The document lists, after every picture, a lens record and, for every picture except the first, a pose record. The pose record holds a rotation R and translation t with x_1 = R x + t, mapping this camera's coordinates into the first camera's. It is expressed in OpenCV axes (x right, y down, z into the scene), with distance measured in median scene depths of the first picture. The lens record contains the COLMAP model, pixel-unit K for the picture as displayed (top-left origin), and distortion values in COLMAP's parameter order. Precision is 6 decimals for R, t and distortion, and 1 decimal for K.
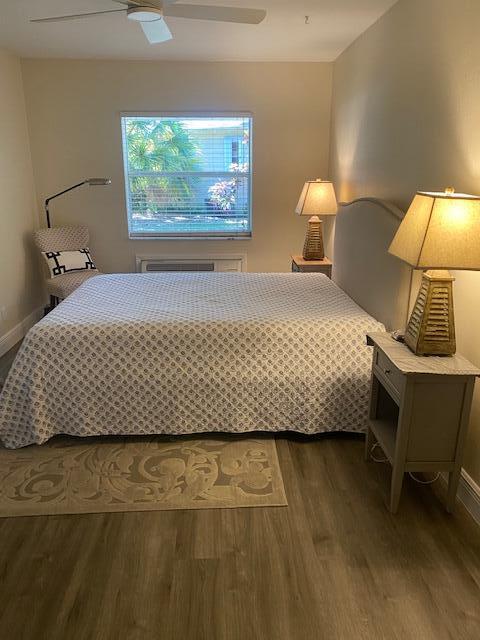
lens RADIAL K [[492.3, 0, 244.3], [0, 492.3, 316.7], [0, 0, 1]] dist [0.043442, -0.051865]
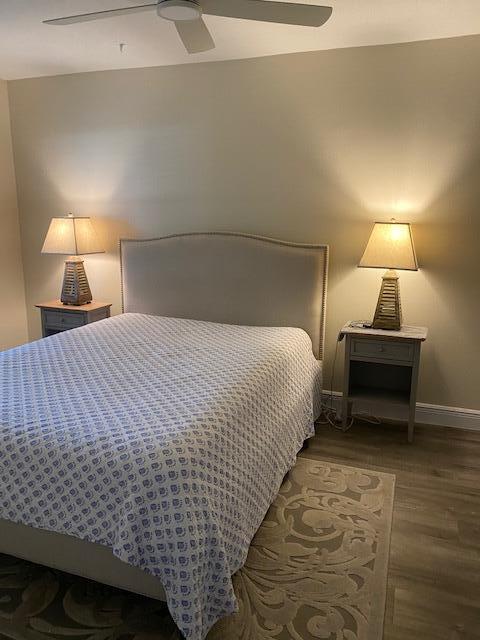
lens RADIAL K [[492.3, 0, 244.3], [0, 492.3, 316.7], [0, 0, 1]] dist [0.043442, -0.051865]
pose [[0.381117, -0.200317, 0.902565, -1.013699], [0.250569, 0.962087, 0.107723, -0.208663], [-0.889924, 0.185100, 0.416861, 0.697290]]
